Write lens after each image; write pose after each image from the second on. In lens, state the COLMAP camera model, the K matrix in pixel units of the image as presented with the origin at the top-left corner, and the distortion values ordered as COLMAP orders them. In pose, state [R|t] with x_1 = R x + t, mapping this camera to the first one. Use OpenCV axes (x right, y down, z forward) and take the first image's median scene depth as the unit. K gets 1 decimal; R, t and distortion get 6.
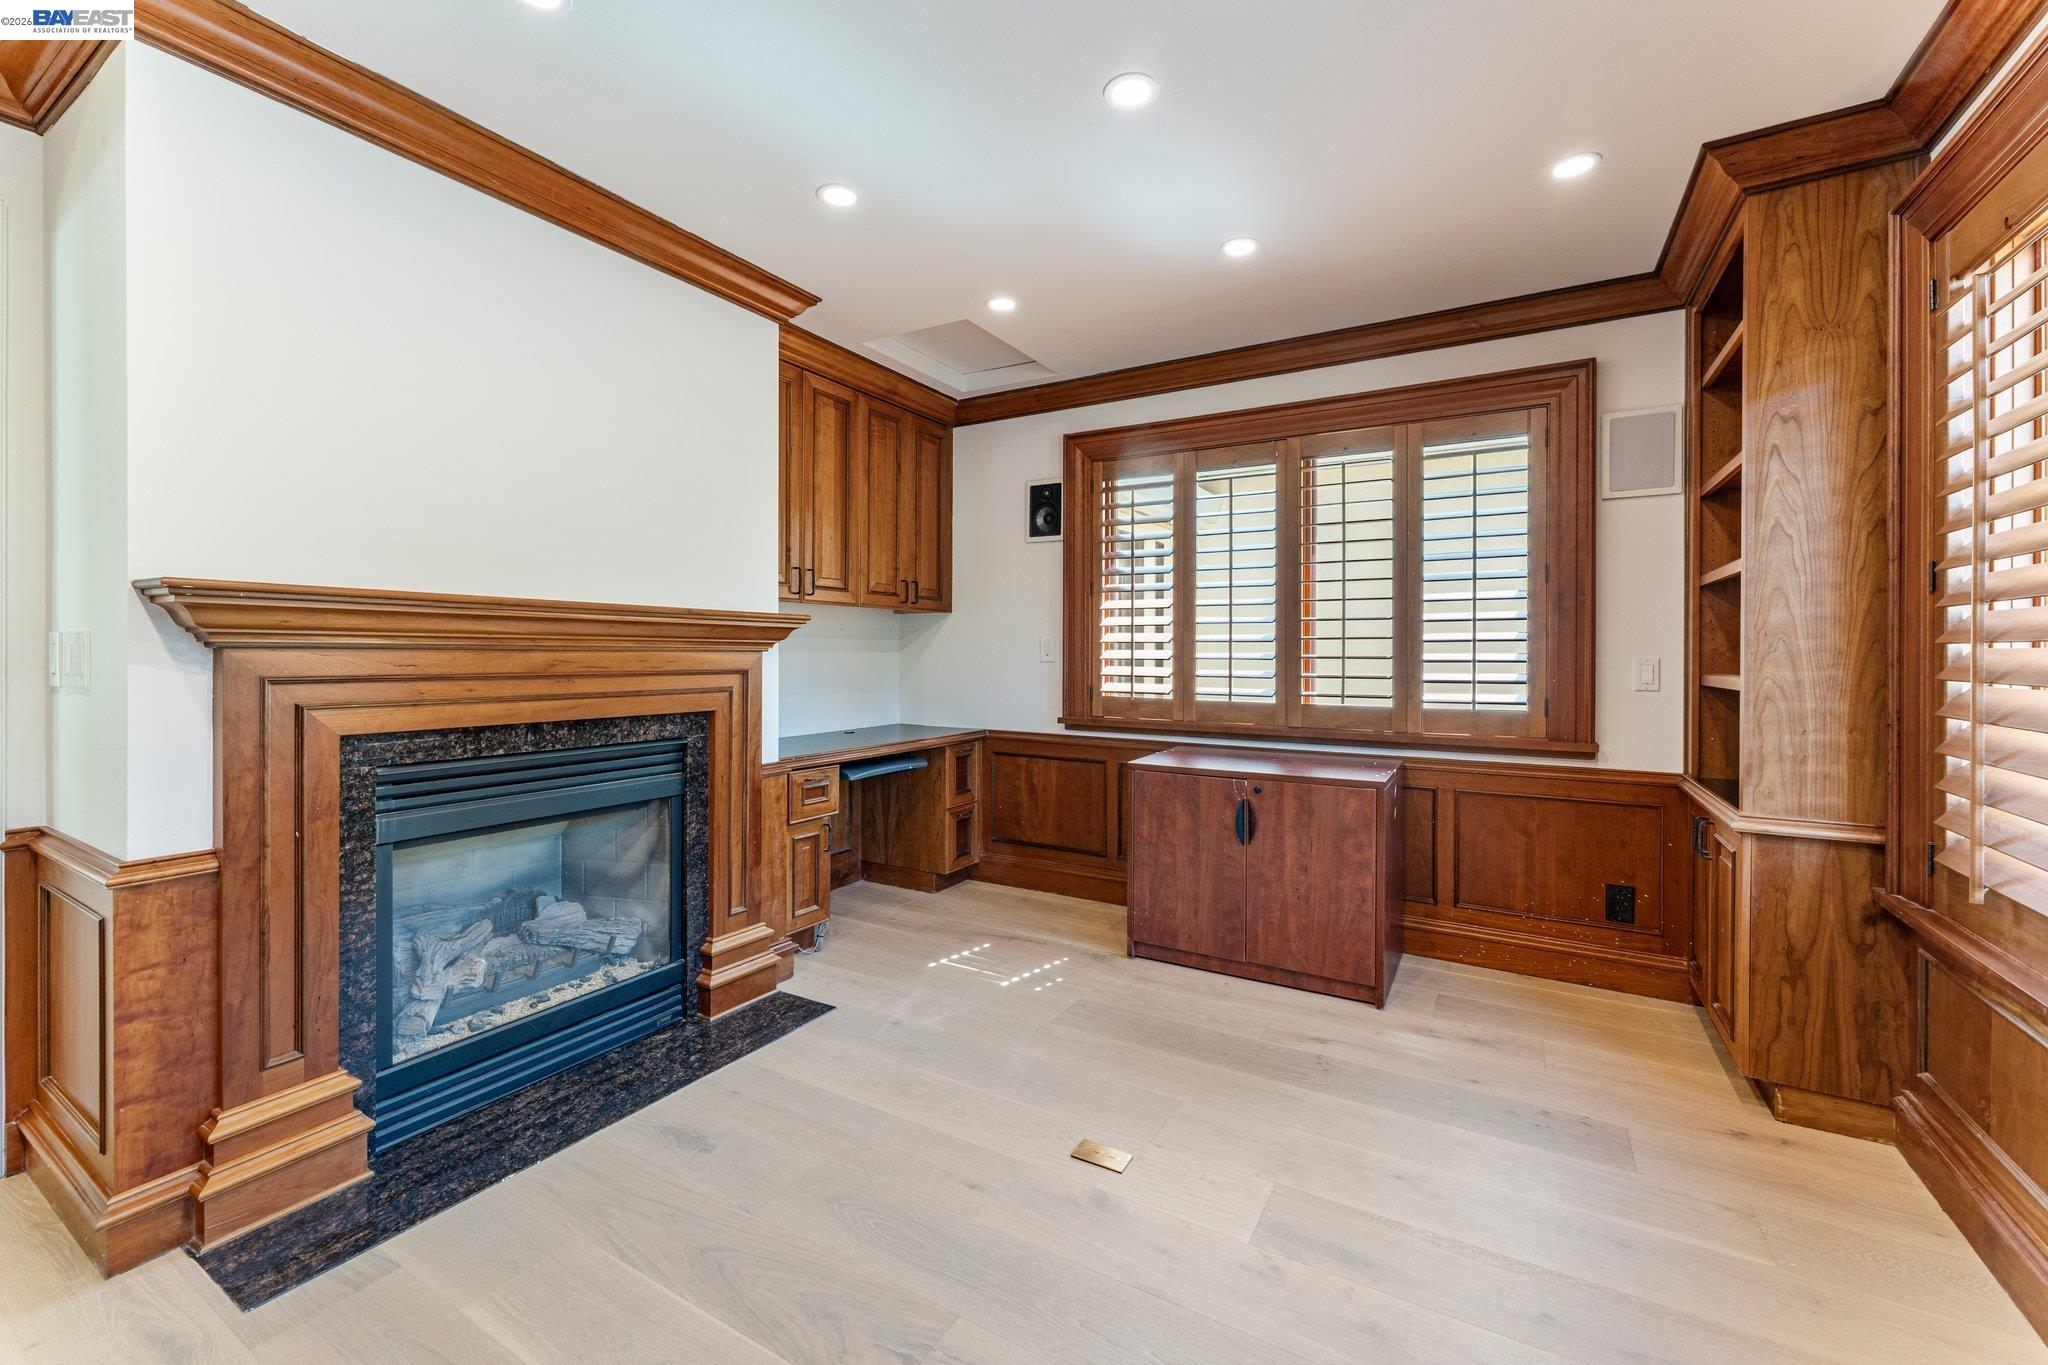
lens RADIAL K [[832.4, 0, 1034.0], [0, 832.4, 657.1], [0, 0, 1]] dist [-0.002720, 0.001199]
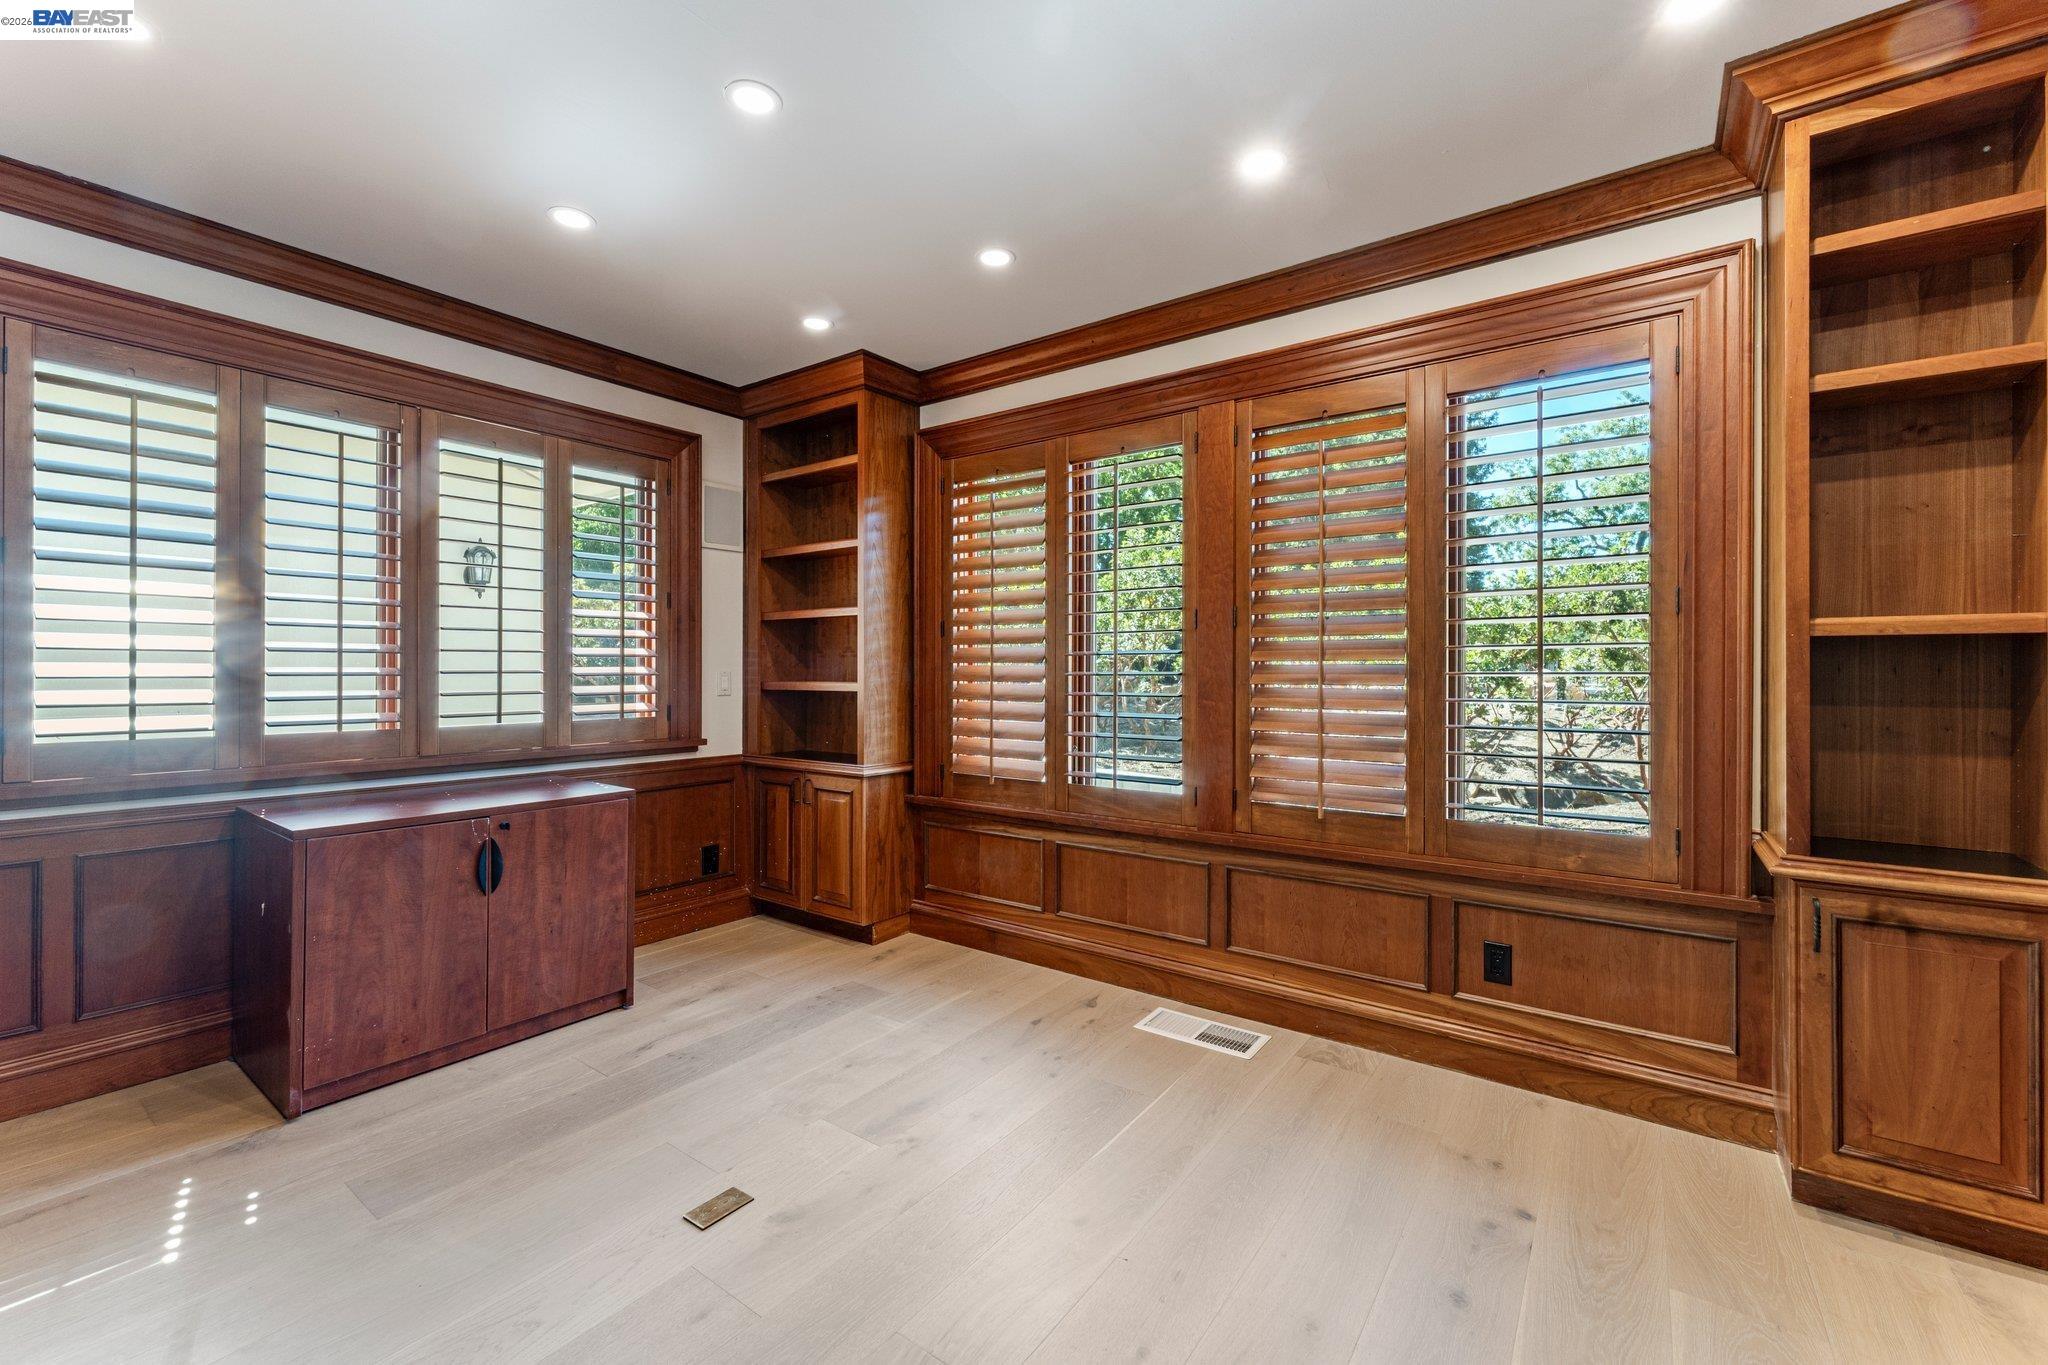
lens RADIAL K [[832.4, 0, 1031.0], [0, 832.4, 670.2], [0, 0, 1]] dist [-0.002720, 0.001199]
pose [[0.099102, -0.004911, 0.995065, -0.542828], [0.003465, 0.999983, 0.004590, -0.004047], [-0.995071, 0.002993, 0.099117, 0.373862]]
